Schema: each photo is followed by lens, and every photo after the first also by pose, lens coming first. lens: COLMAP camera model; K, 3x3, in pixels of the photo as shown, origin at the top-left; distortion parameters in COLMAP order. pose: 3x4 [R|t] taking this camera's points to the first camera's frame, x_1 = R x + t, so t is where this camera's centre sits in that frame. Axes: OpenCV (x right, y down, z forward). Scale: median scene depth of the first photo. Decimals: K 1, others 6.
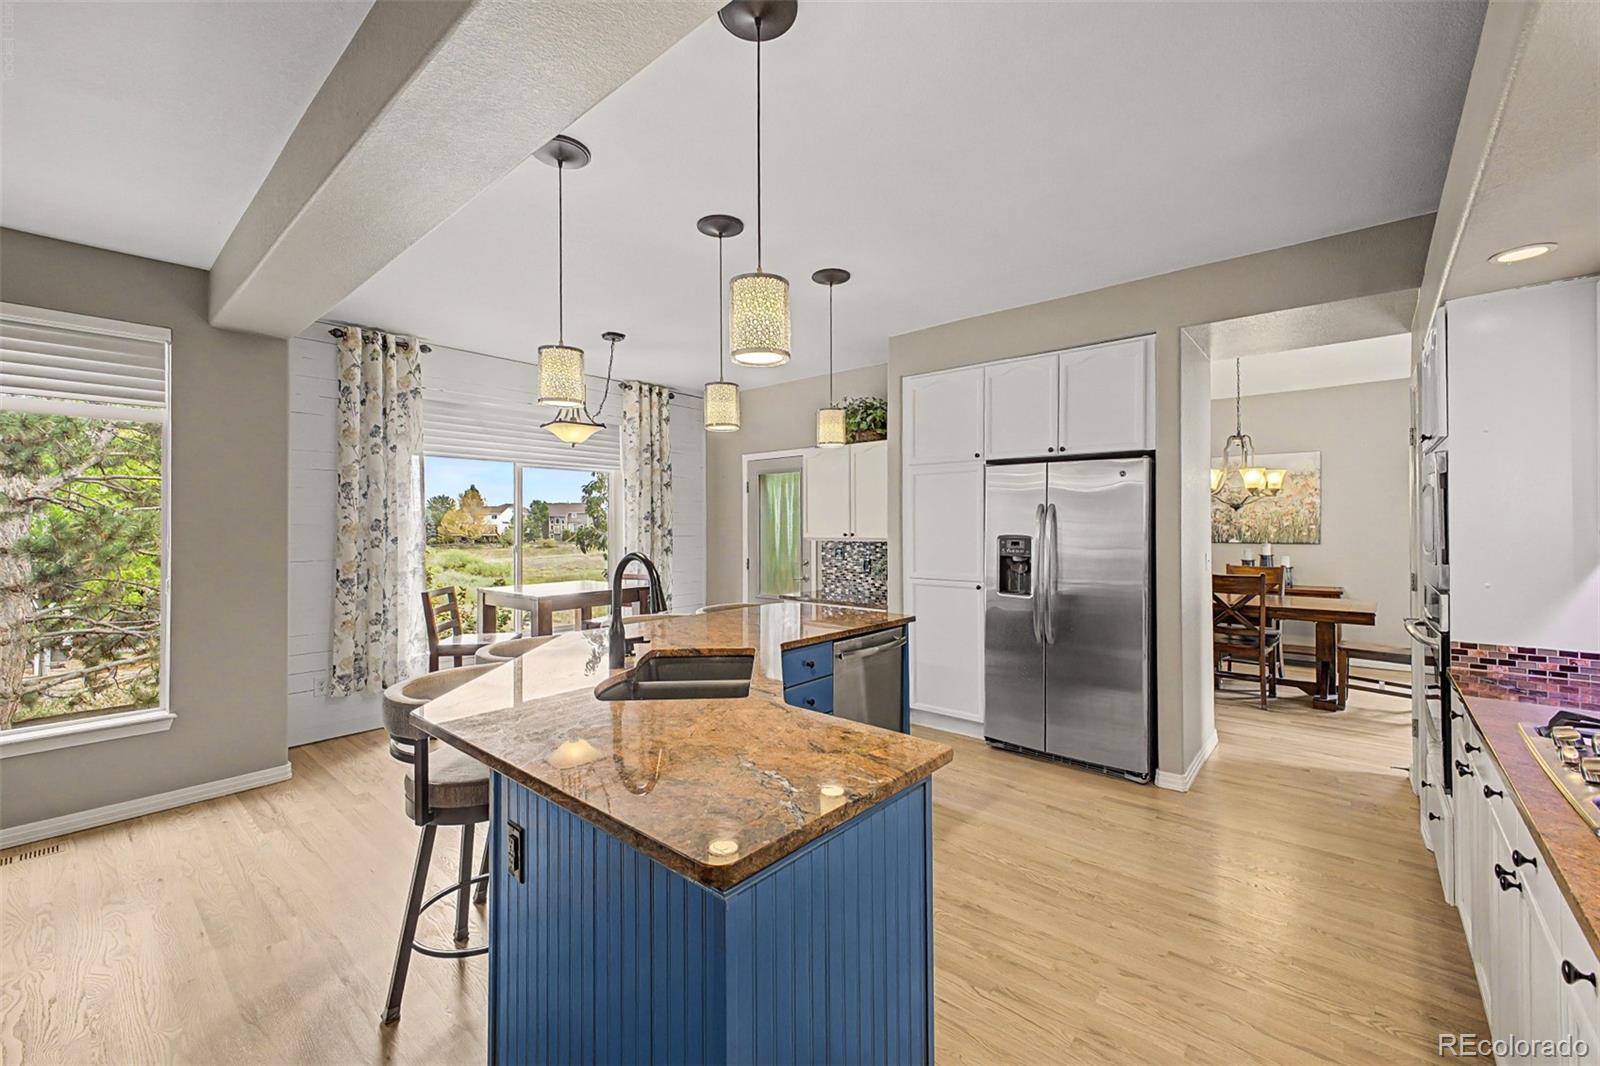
lens RADIAL K [[639.7, 0, 800.0], [0, 639.7, 533.0], [0, 0, 1]] dist [-0.000096, 0.000031]
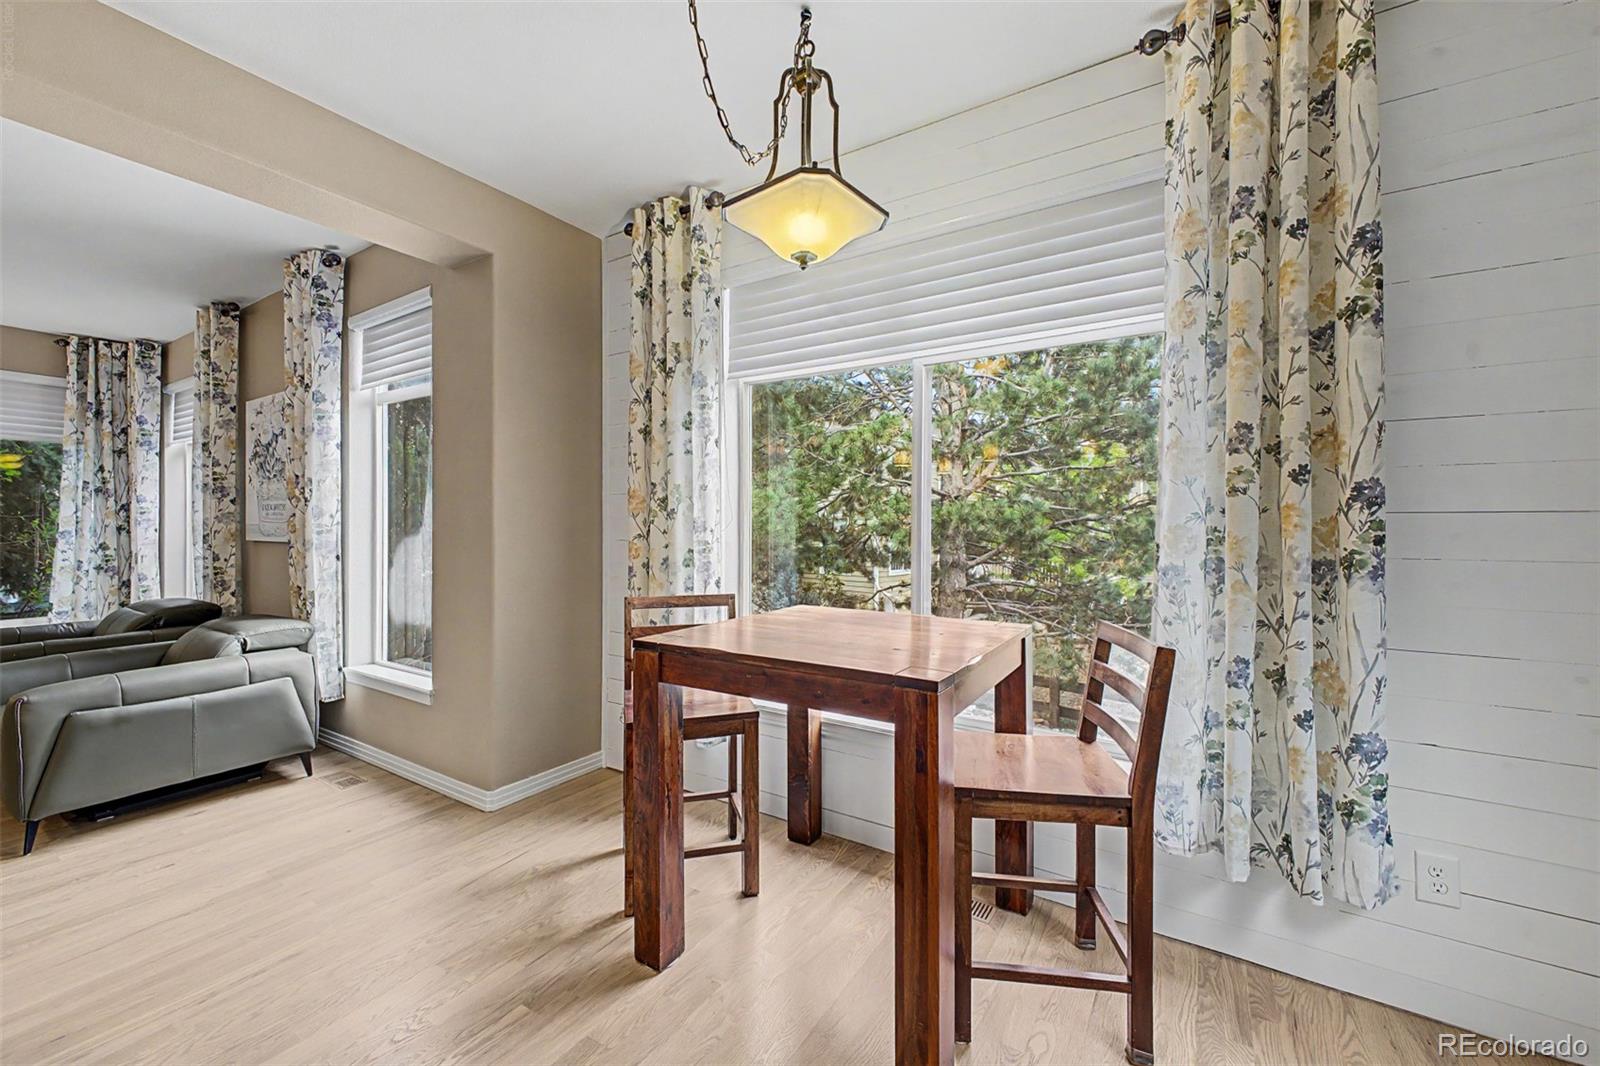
lens RADIAL K [[639.7, 0, 800.0], [0, 639.7, 533.0], [0, 0, 1]] dist [-0.000096, 0.000031]
pose [[0.137950, 0.014153, -0.990338, 0.024874], [-0.013181, 0.999836, 0.012453, 0.017243], [0.990351, 0.011335, 0.138114, 0.885051]]
